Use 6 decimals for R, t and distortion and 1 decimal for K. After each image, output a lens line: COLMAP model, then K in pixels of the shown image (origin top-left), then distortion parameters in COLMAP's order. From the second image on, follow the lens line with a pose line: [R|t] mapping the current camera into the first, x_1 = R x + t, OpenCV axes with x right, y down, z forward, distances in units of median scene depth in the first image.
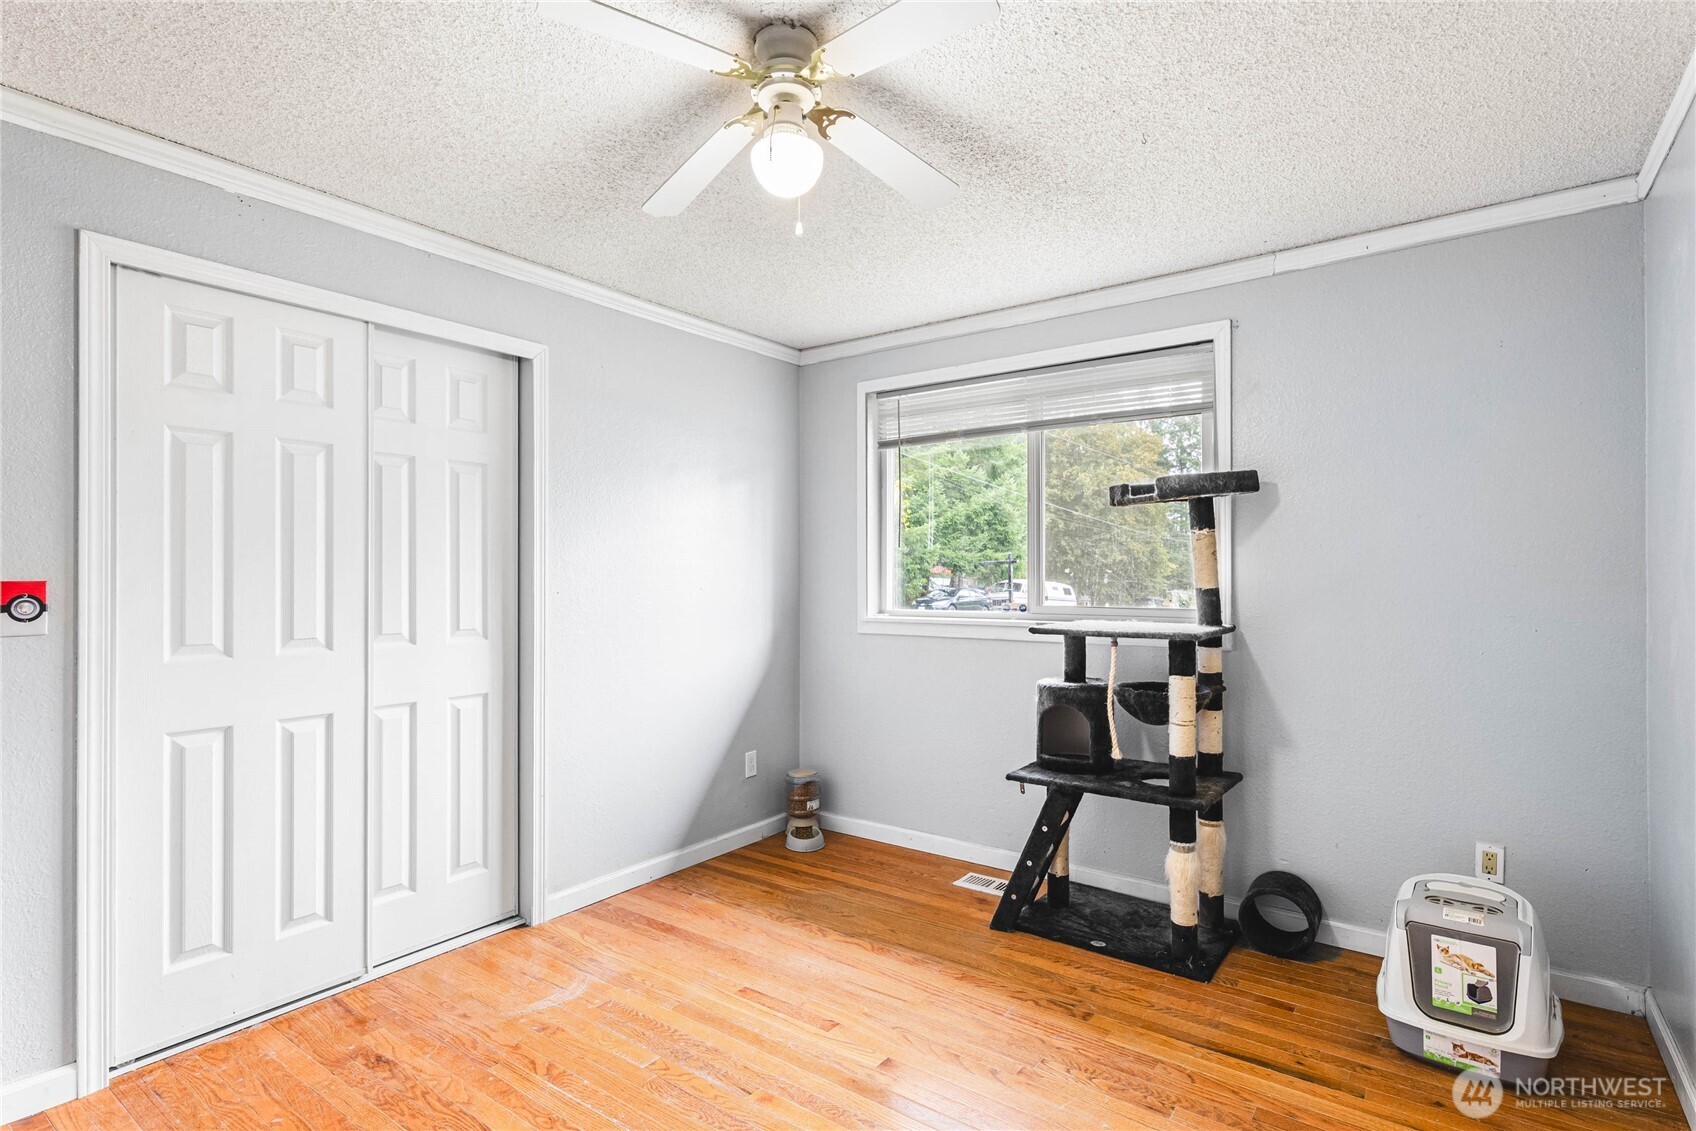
lens RADIAL K [[838.7, 0, 849.0], [0, 838.7, 568.9], [0, 0, 1]] dist [0.004403, -0.000142]
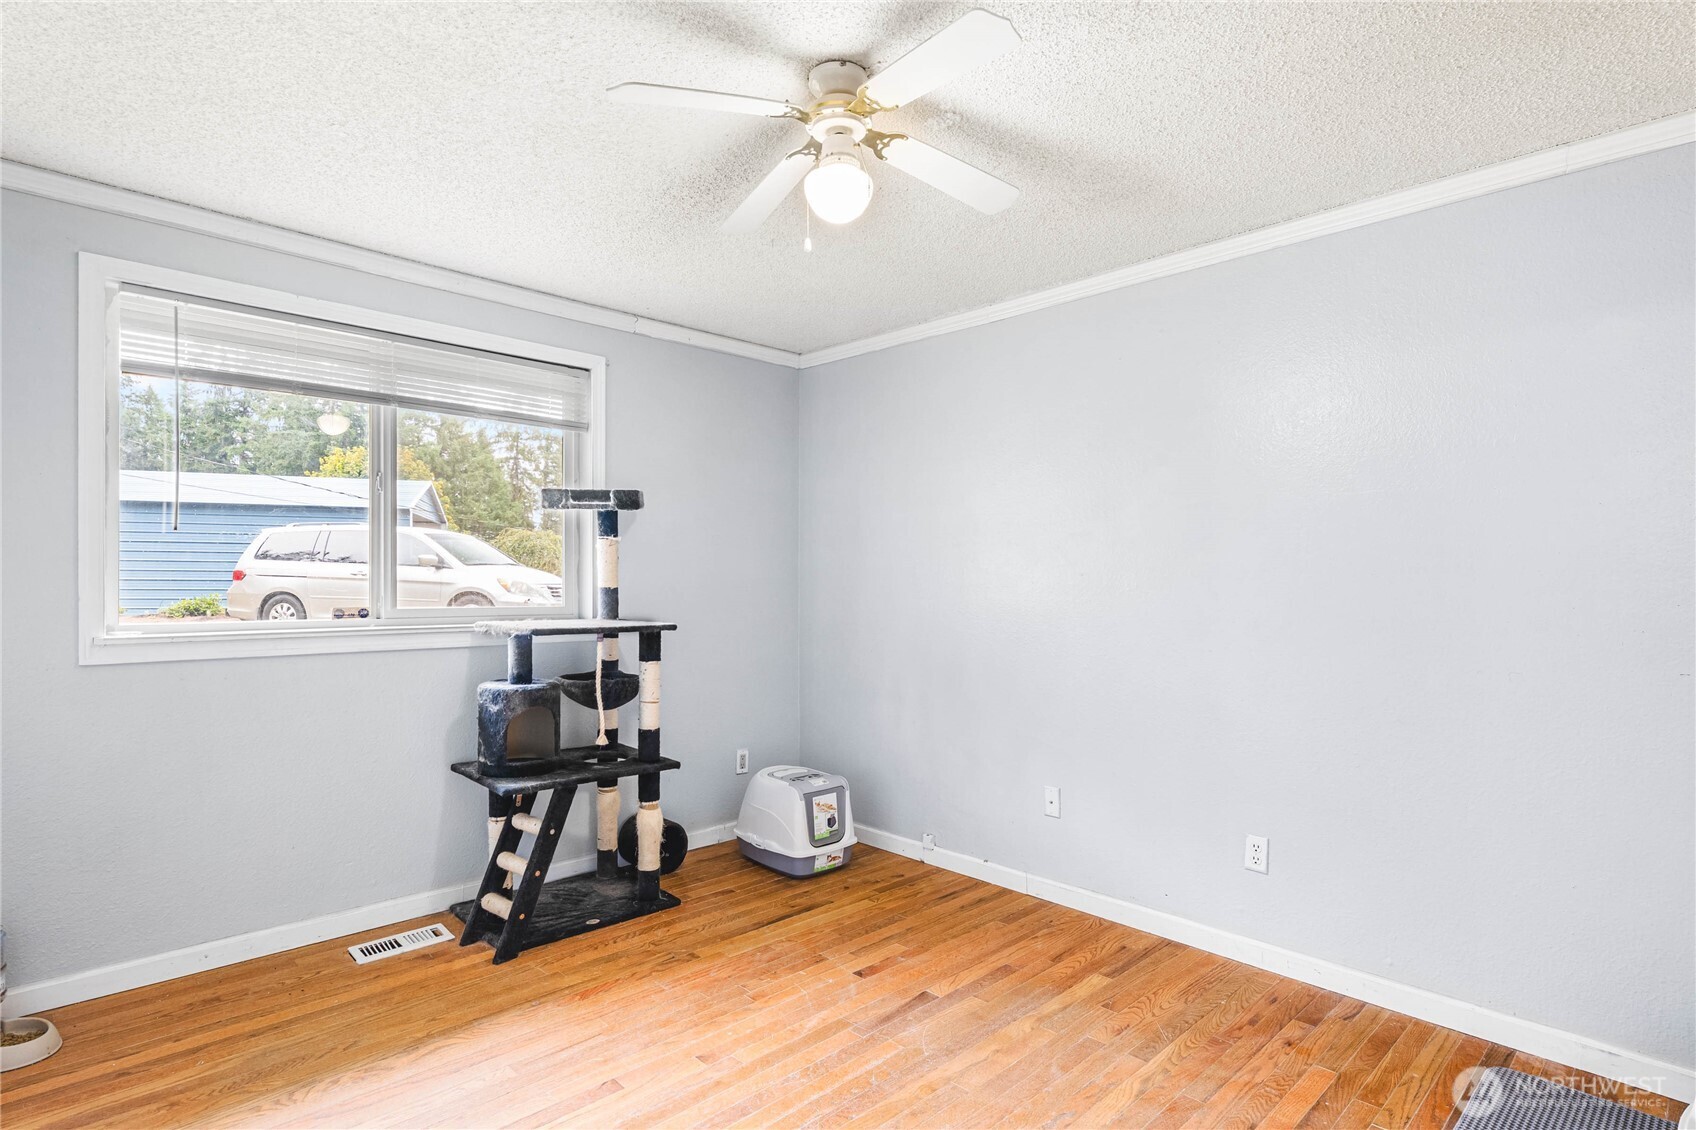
lens RADIAL K [[838.7, 0, 849.9], [0, 838.7, 573.6], [0, 0, 1]] dist [0.004403, -0.000142]
pose [[0.178828, 0.010228, 0.983827, -0.678776], [-0.015749, 0.999848, -0.007532, 0.008048], [-0.983754, -0.014148, 0.178961, 0.483649]]
